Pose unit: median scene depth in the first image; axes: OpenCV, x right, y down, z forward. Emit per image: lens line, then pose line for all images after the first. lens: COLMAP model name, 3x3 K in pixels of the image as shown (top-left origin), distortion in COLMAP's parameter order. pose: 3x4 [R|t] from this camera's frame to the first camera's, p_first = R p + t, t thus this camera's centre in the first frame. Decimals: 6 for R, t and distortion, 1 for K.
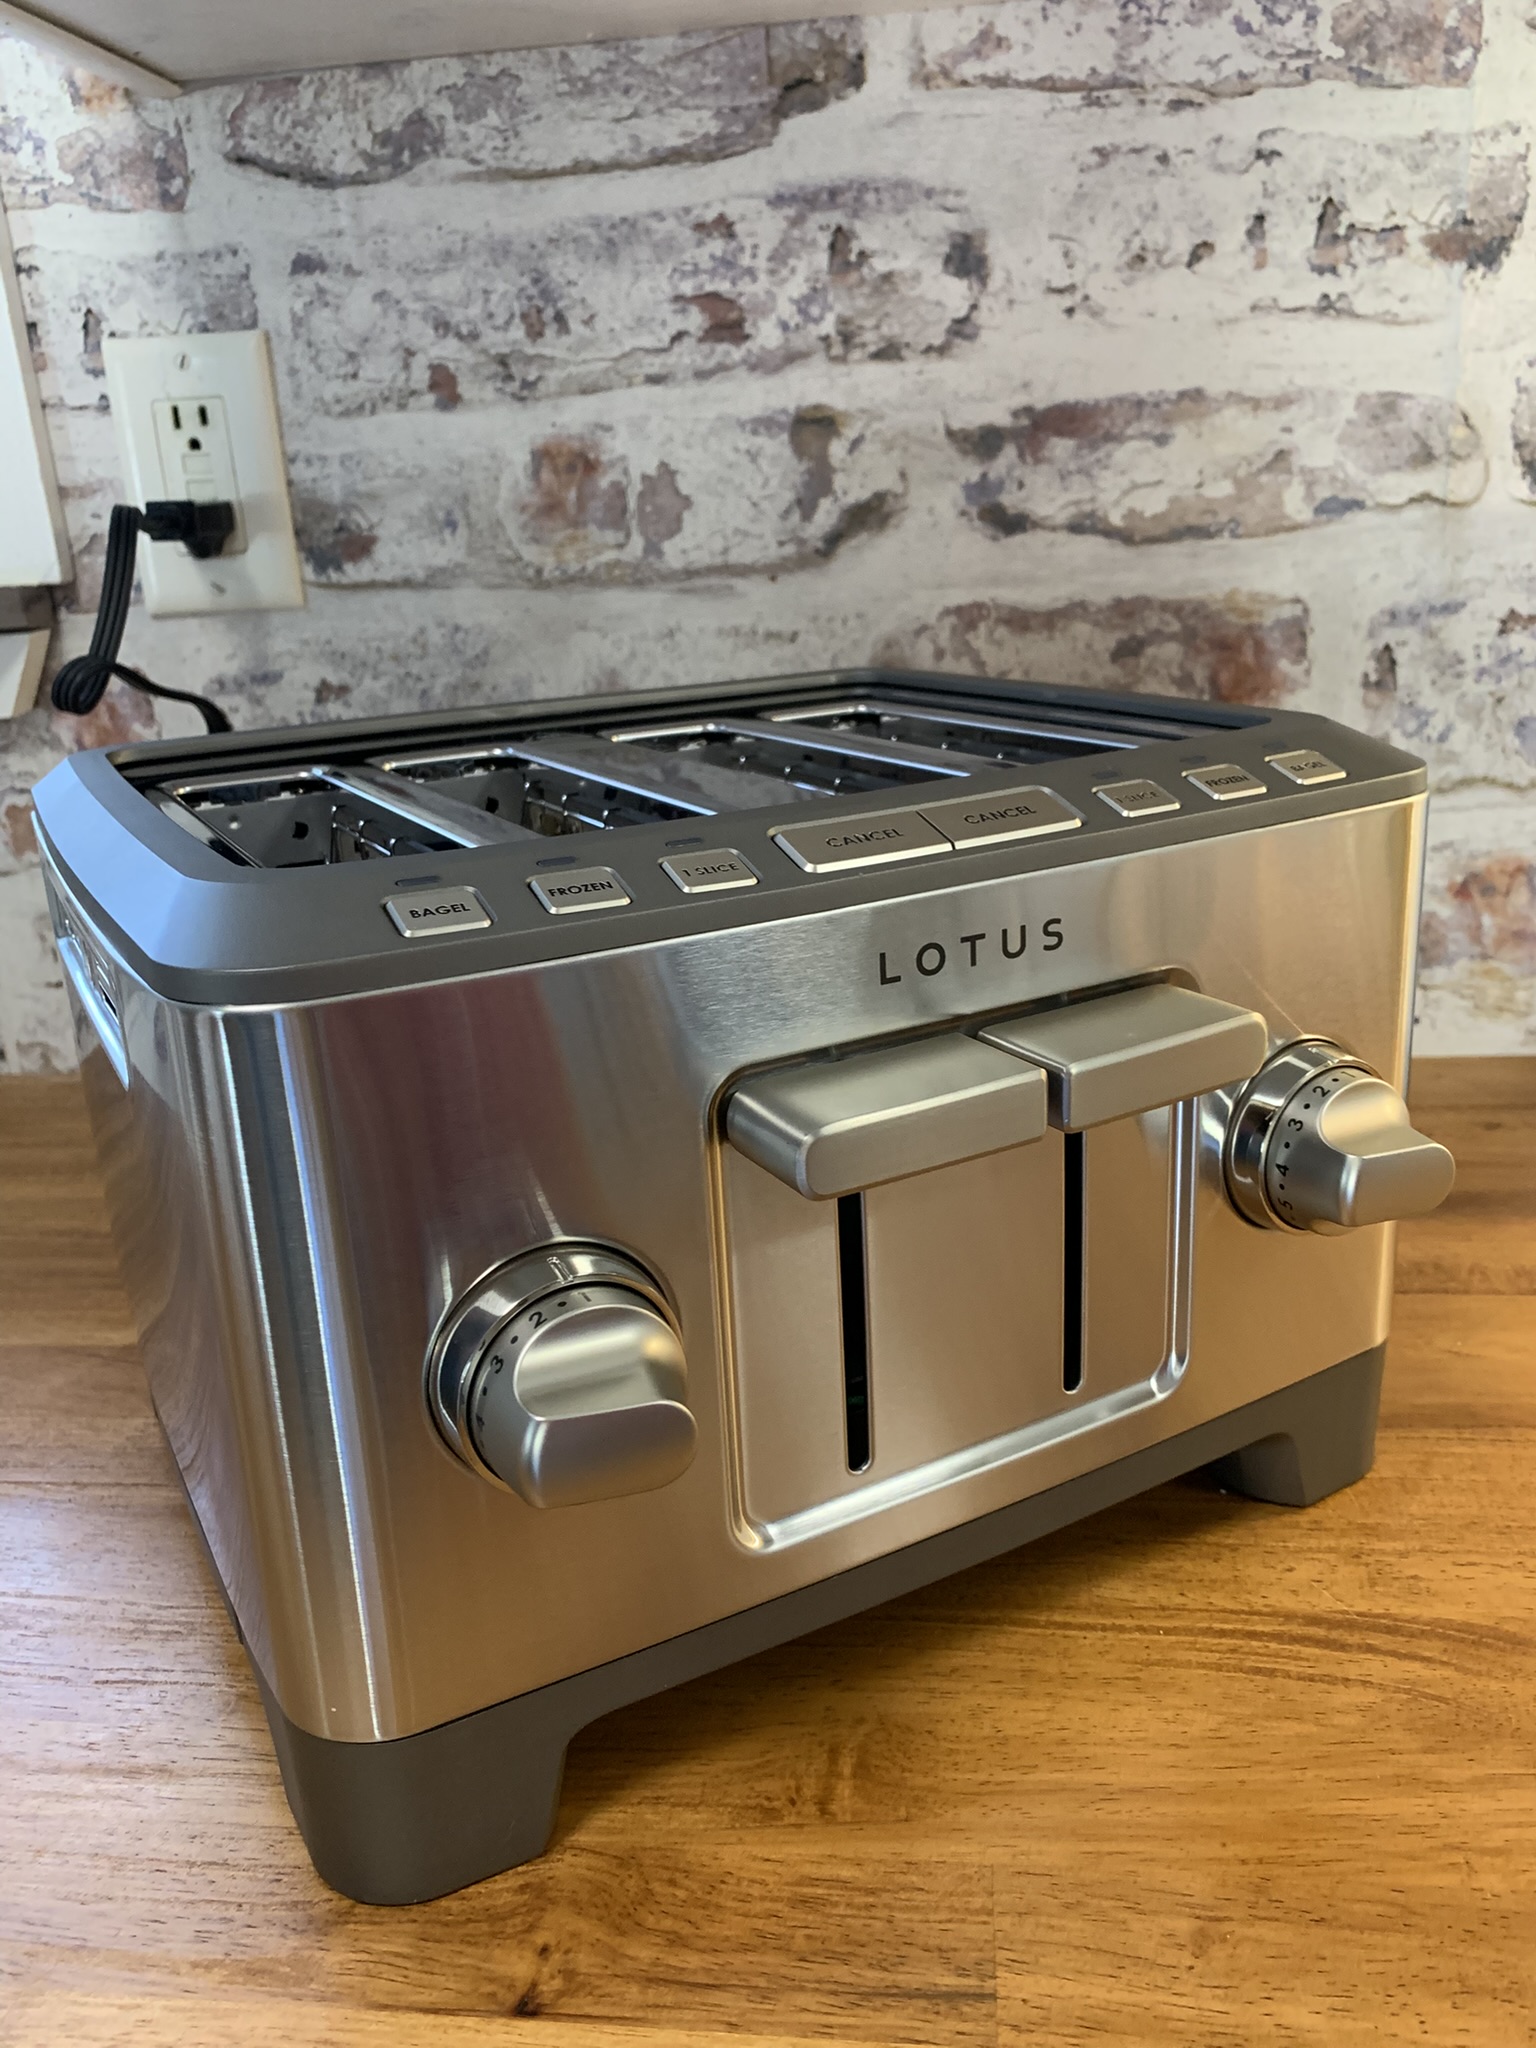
lens RADIAL K [[1560.6, 0, 787.1], [0, 1560.6, 1016.5], [0, 0, 1]] dist [-0.028060, 0.013277]
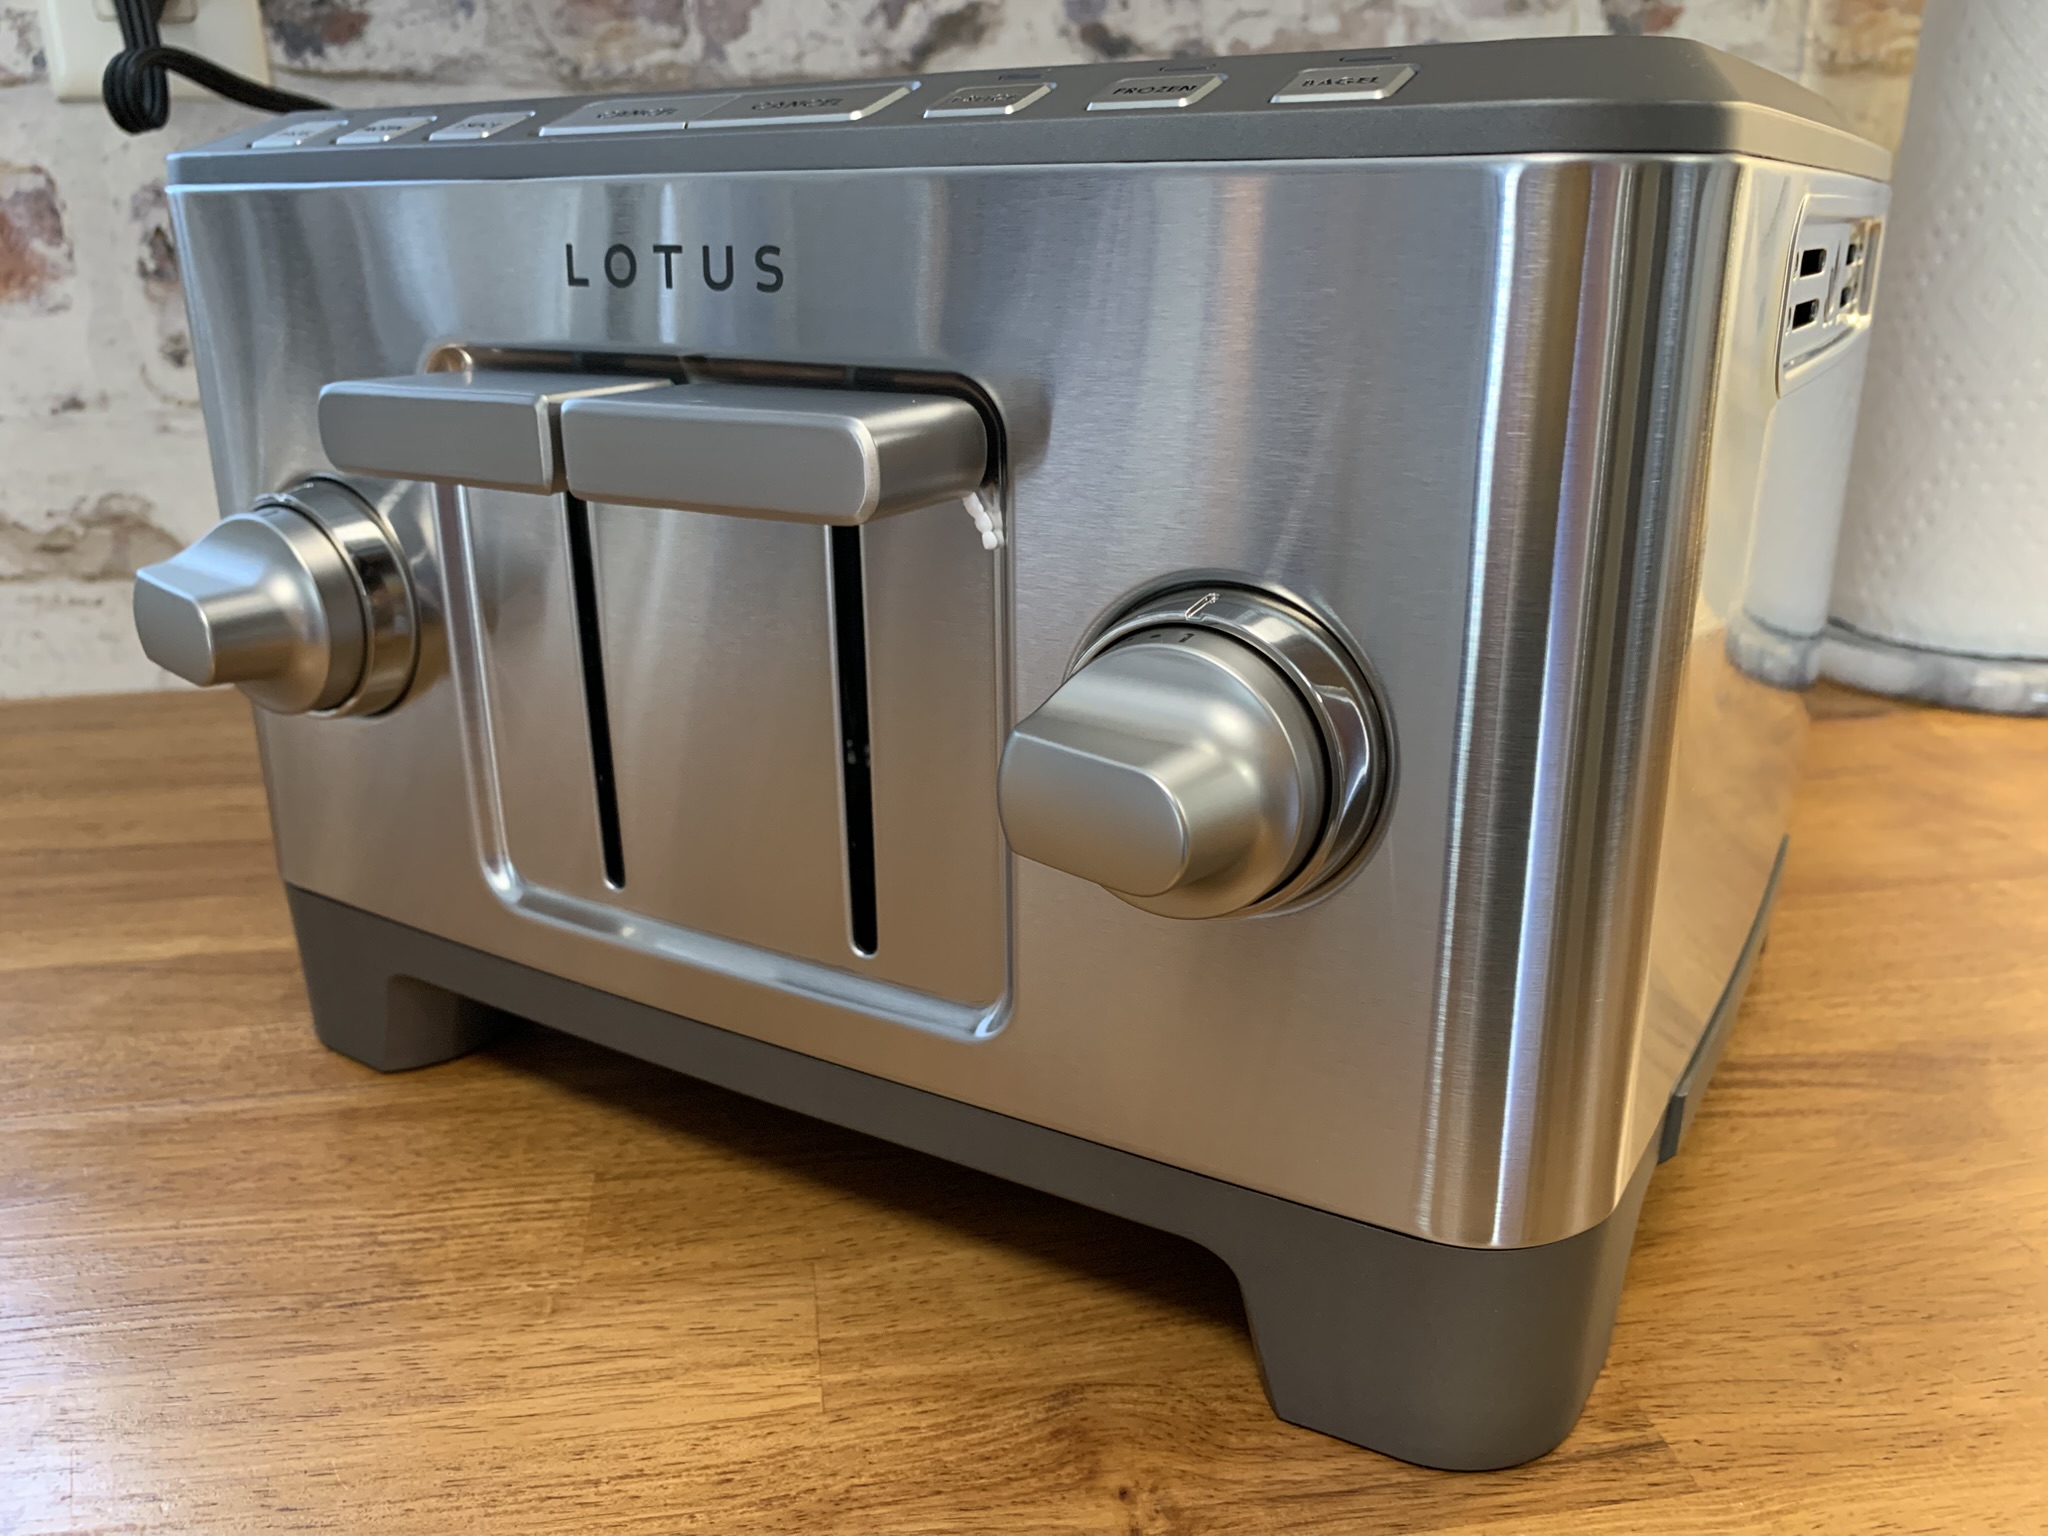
lens RADIAL K [[1560.6, 0, 1019.5], [0, 1560.6, 785.1], [0, 0, 1]] dist [-0.028060, 0.013277]
pose [[0.963411, -0.043590, 0.264459, -0.172282], [0.035999, 0.998791, 0.033486, 0.090086], [-0.265599, -0.022740, 0.963815, 0.108182]]
